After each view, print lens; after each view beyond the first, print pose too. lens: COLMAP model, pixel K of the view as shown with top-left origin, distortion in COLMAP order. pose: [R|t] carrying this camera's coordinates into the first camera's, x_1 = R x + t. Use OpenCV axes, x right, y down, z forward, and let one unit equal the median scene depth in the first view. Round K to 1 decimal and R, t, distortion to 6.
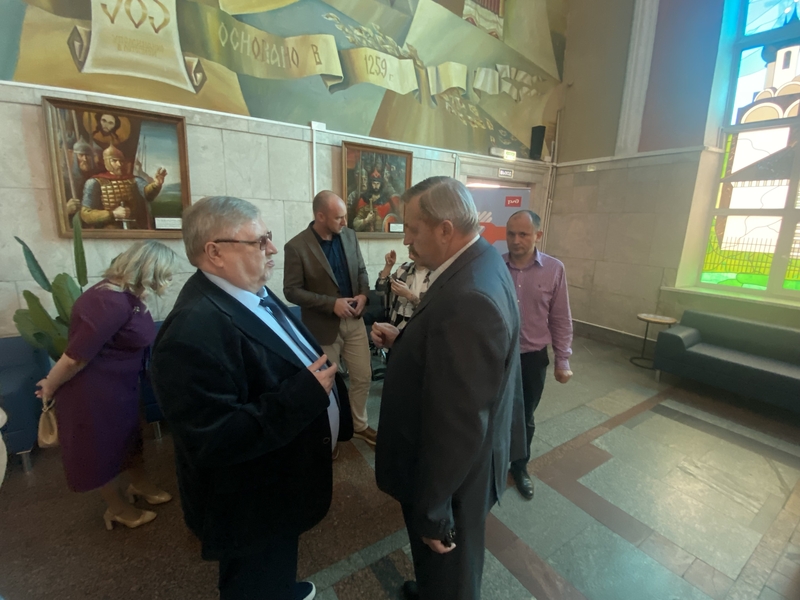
lens RADIAL K [[359.8, 0, 397.1], [0, 359.8, 301.7], [0, 0, 1]] dist [0.017446, -0.017800]
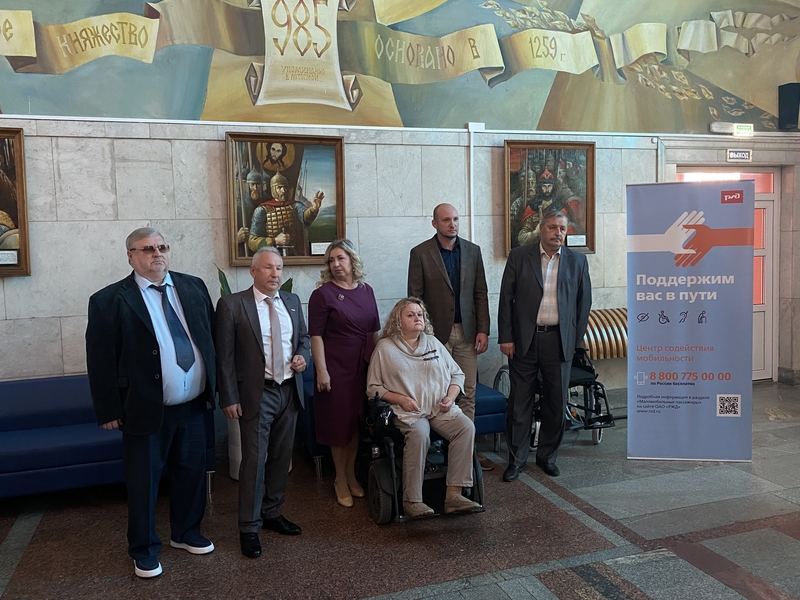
lens RADIAL K [[664.9, 0, 404.6], [0, 664.9, 296.5], [0, 0, 1]] dist [0.041061, -0.033566]
pose [[0.969664, -0.038161, -0.241443, -0.019943], [0.002396, 0.989175, -0.146719, 0.122408], [0.244428, 0.141690, 0.959259, -0.442495]]
